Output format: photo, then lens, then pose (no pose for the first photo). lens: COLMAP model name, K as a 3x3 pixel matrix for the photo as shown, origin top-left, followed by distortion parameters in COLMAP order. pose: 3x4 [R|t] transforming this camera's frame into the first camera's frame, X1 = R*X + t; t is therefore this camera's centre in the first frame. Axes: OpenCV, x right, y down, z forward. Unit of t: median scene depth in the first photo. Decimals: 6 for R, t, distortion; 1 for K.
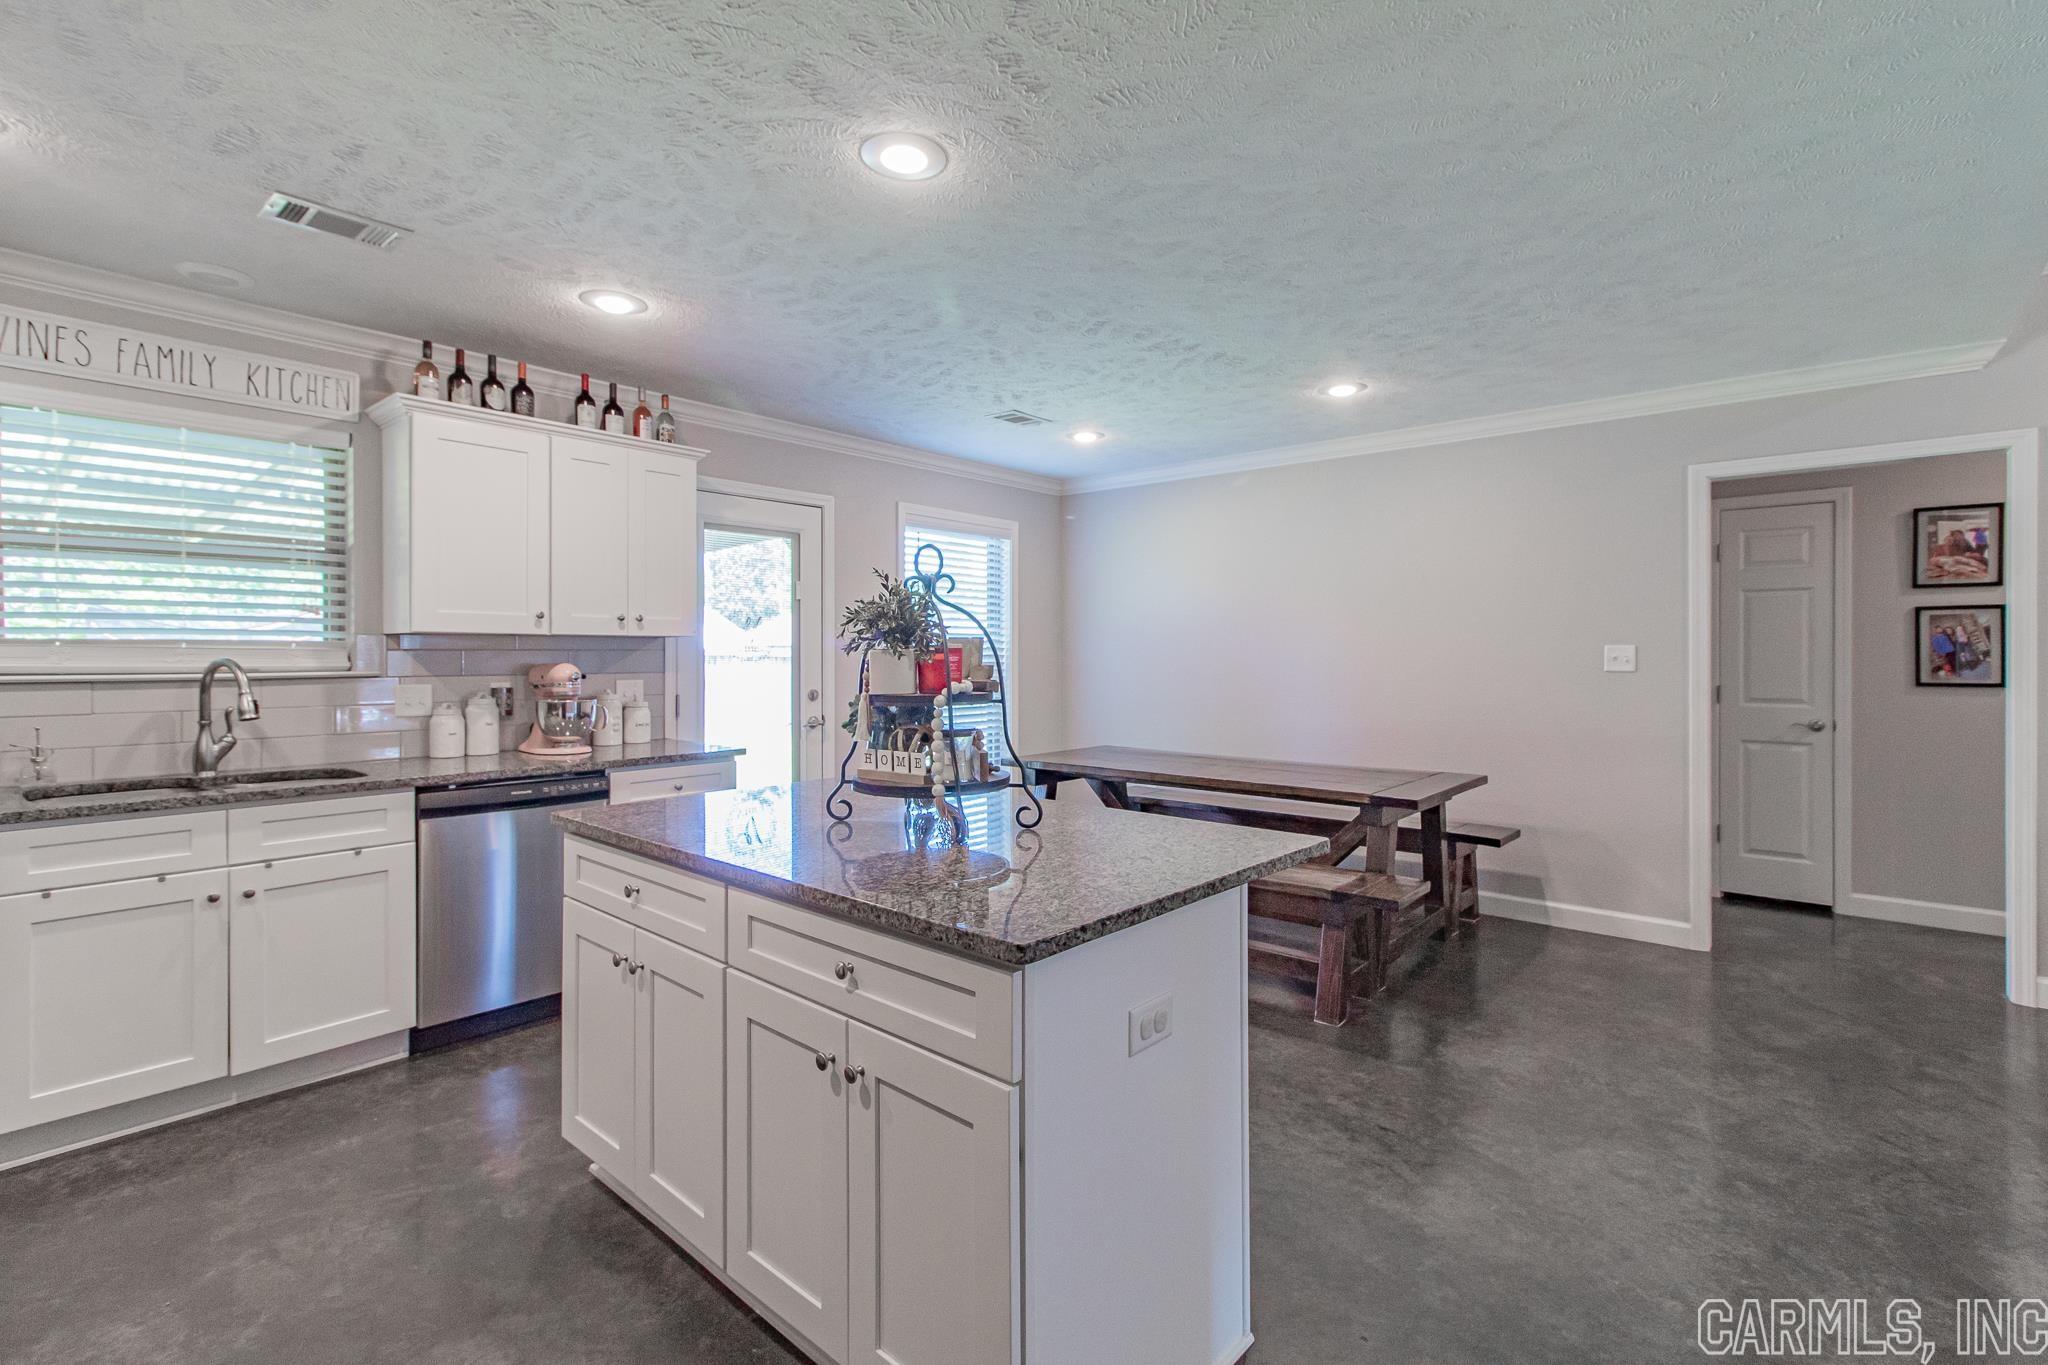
lens RADIAL K [[937.3, 0, 1040.7], [0, 937.3, 658.3], [0, 0, 1]] dist [-0.000580, -0.000081]
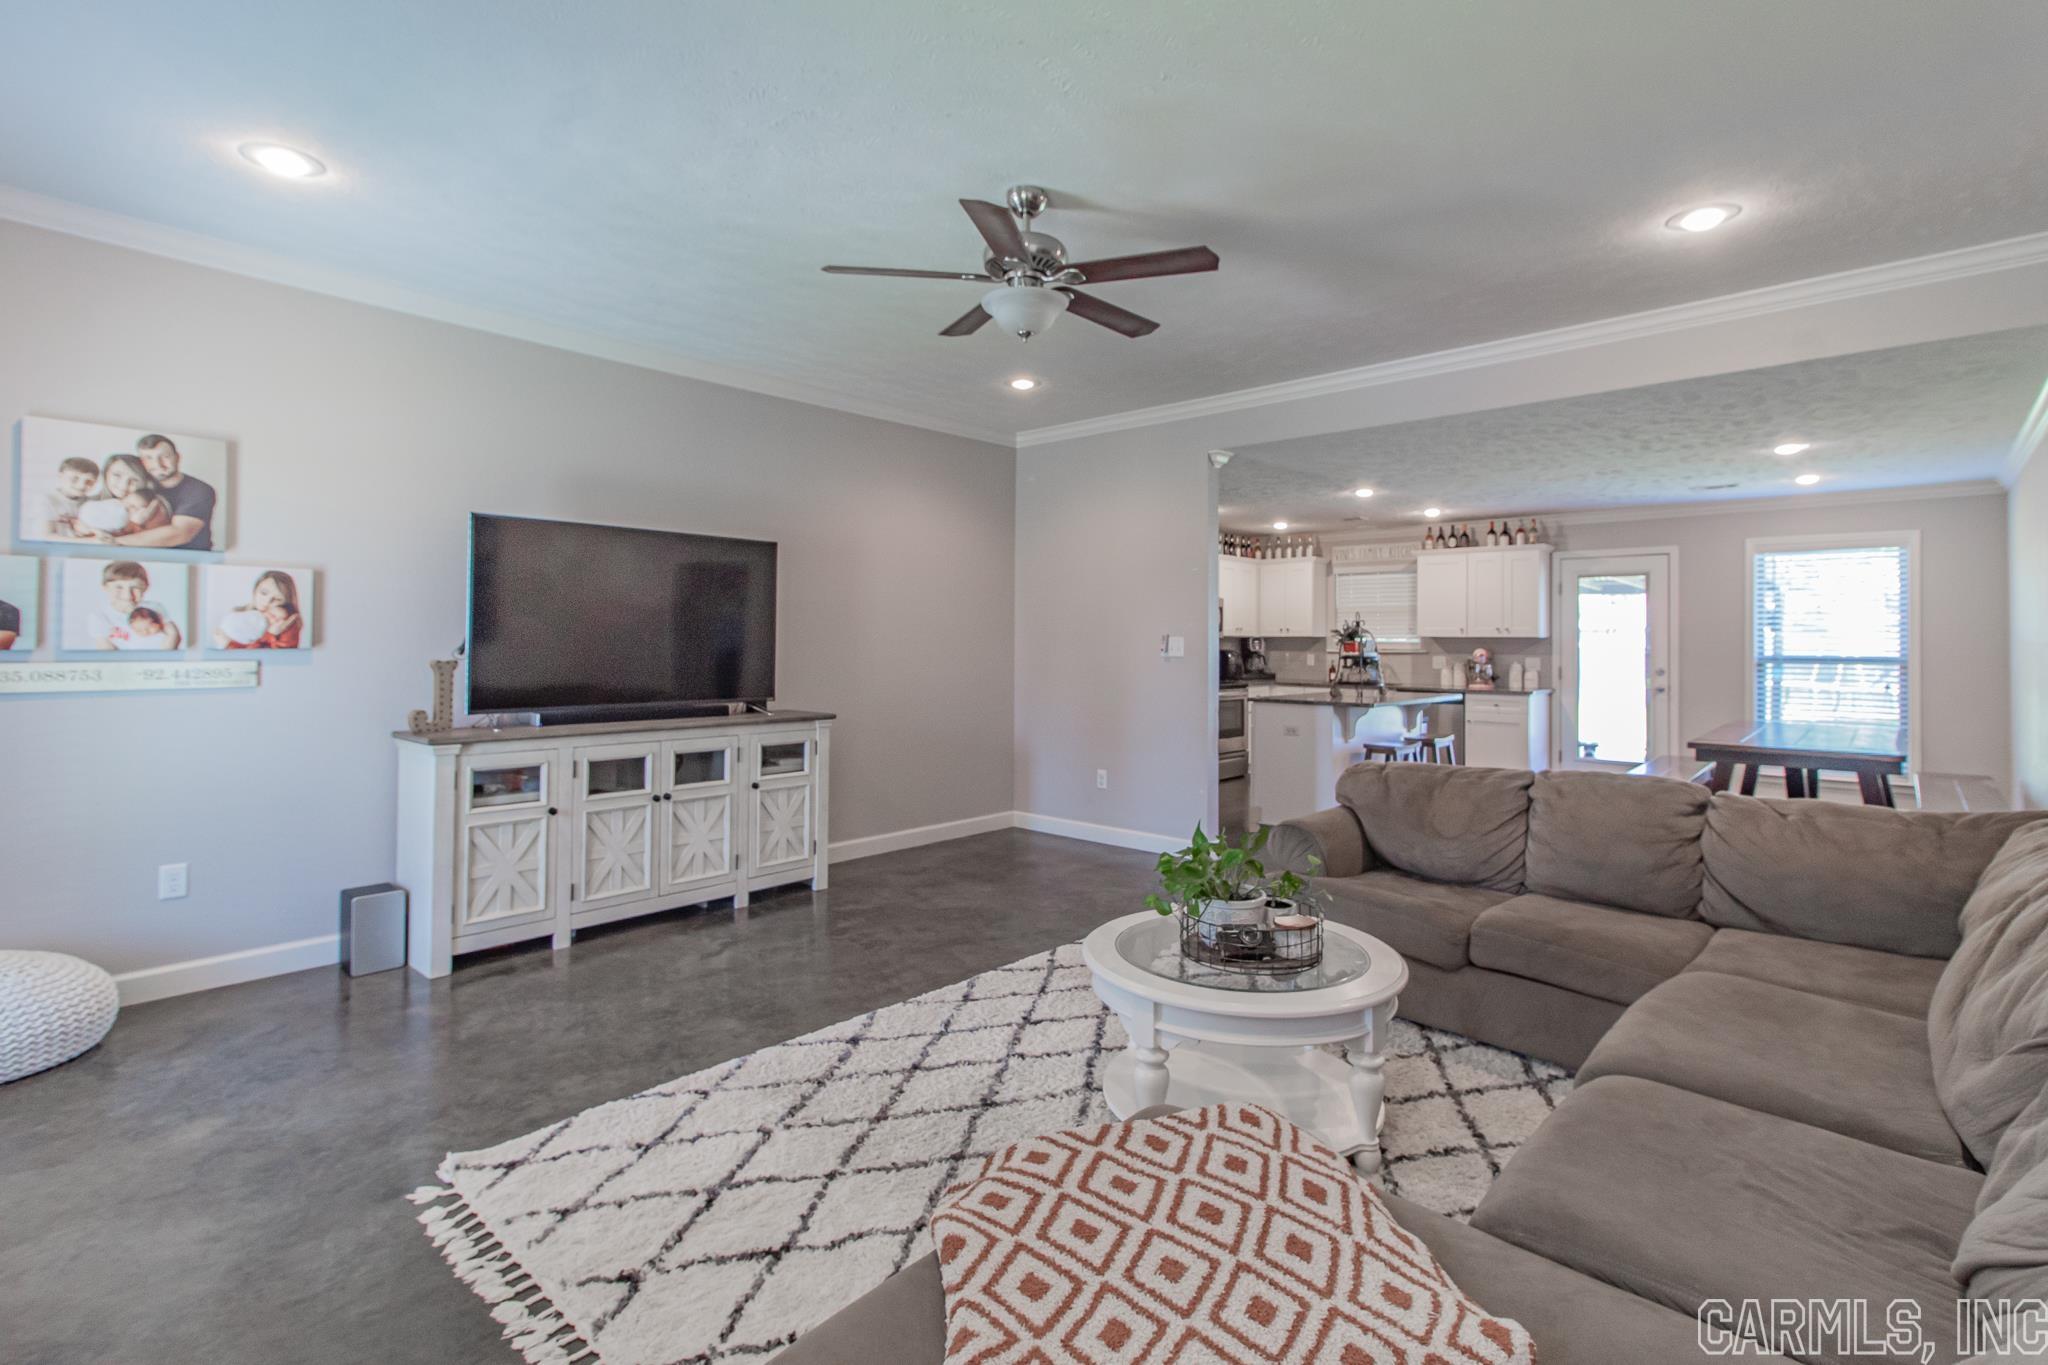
lens RADIAL K [[951.3, 0, 1036.2], [0, 951.3, 630.7], [0, 0, 1]] dist [0.004092, 0.000158]
pose [[-0.034732, -0.012289, -0.999321, 1.862007], [-0.011409, 0.999864, -0.011899, 0.000273], [0.999332, 0.010988, -0.034868, -0.015444]]
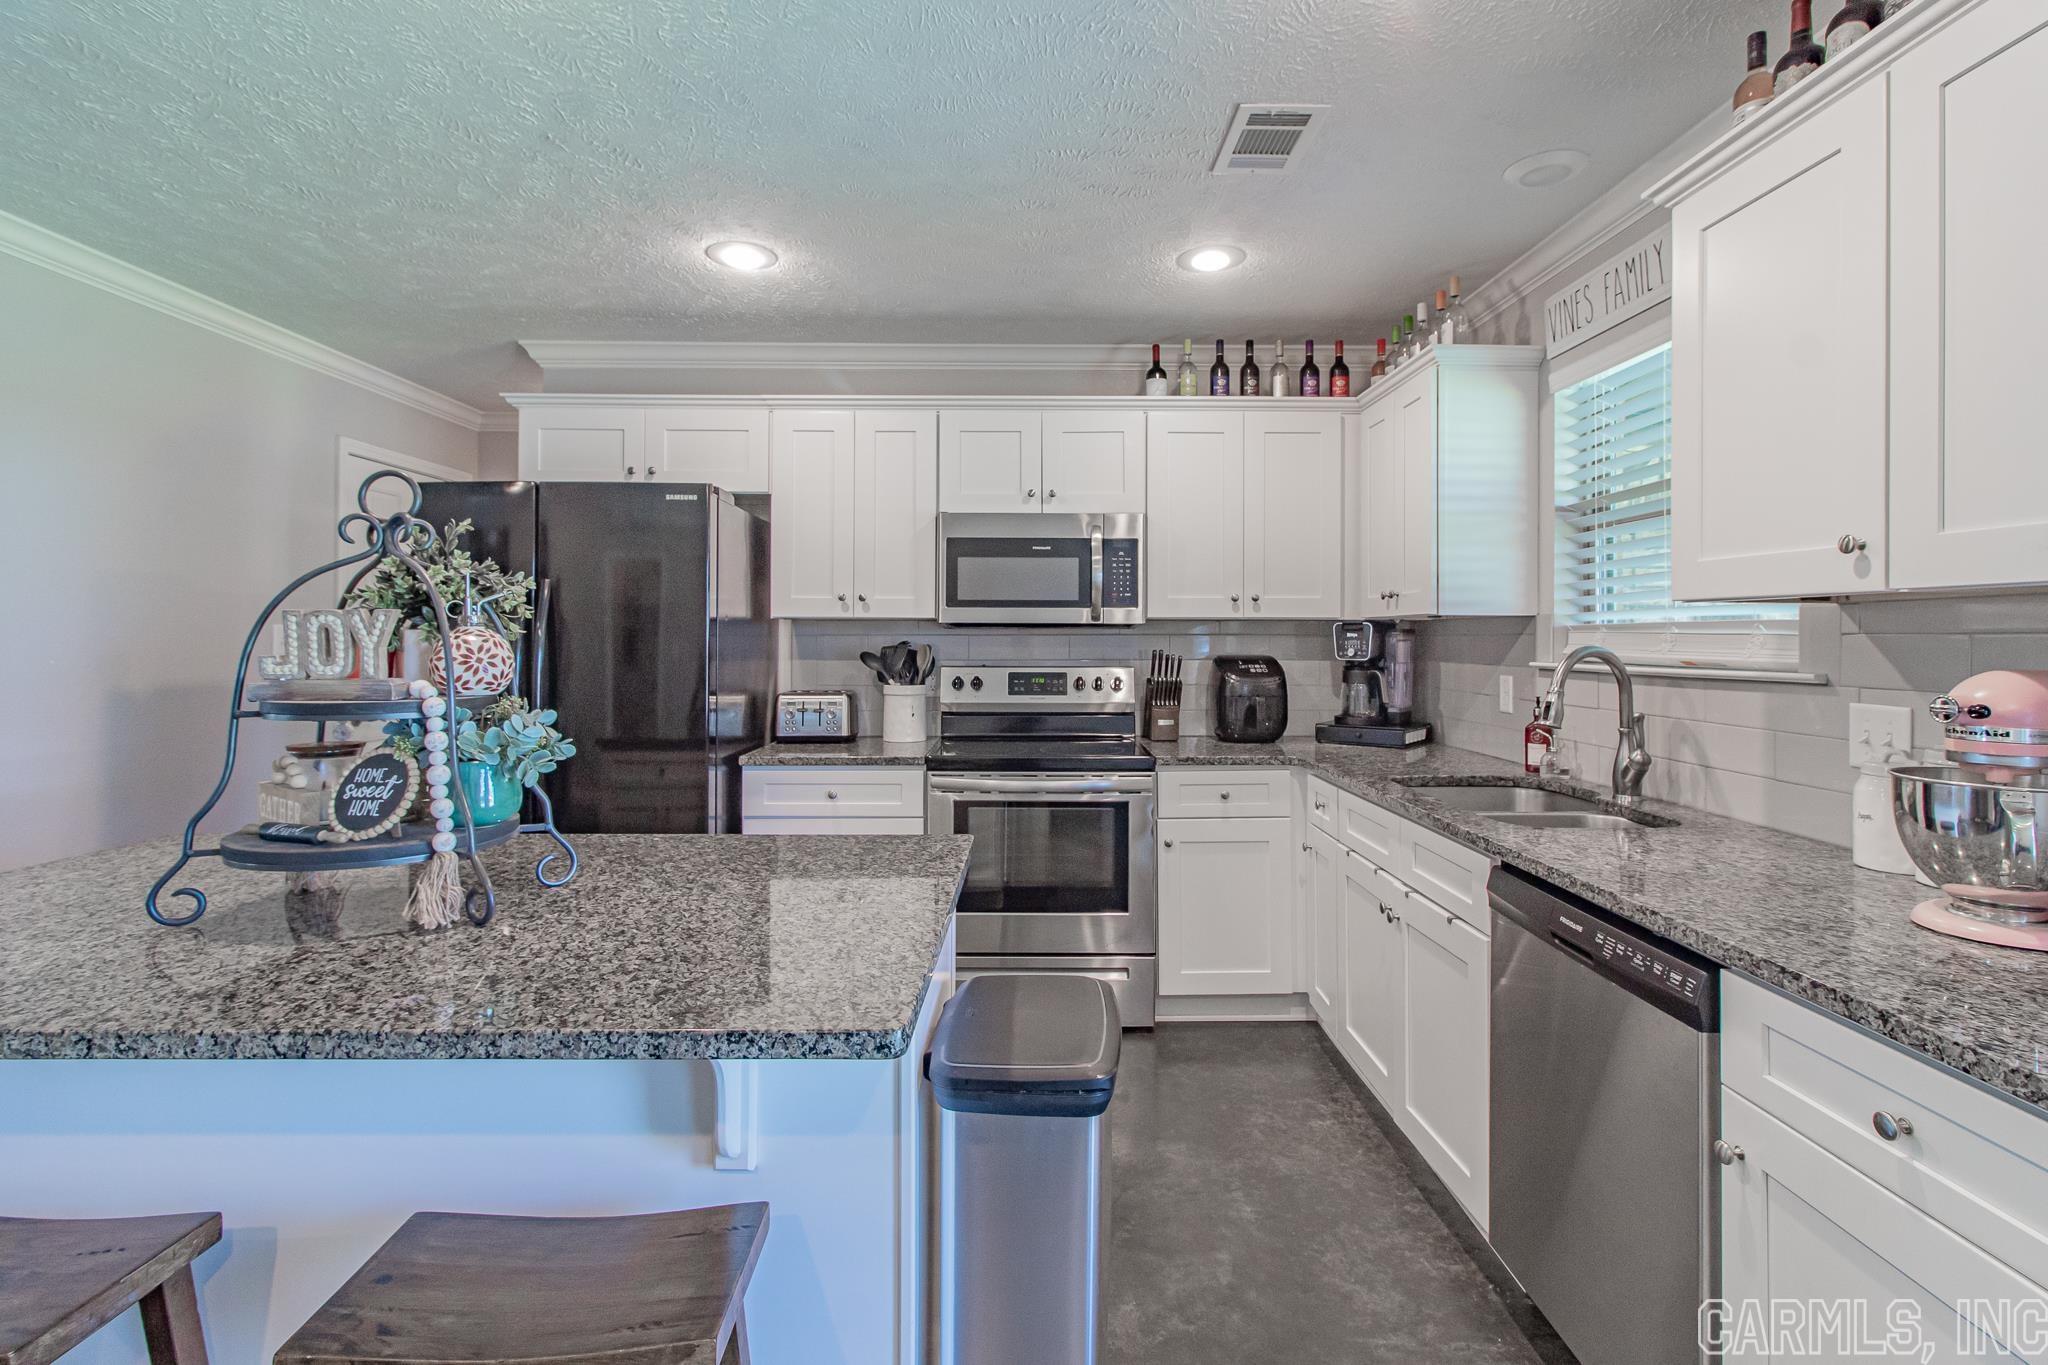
lens RADIAL K [[951.3, 0, 1036.2], [0, 951.3, 630.7], [0, 0, 1]] dist [0.004092, 0.000158]
pose [[-0.745609, -0.009071, -0.666322, -0.009627], [-0.007847, 0.999958, -0.004832, -0.004277], [0.666338, 0.001626, -0.745648, 1.010096]]
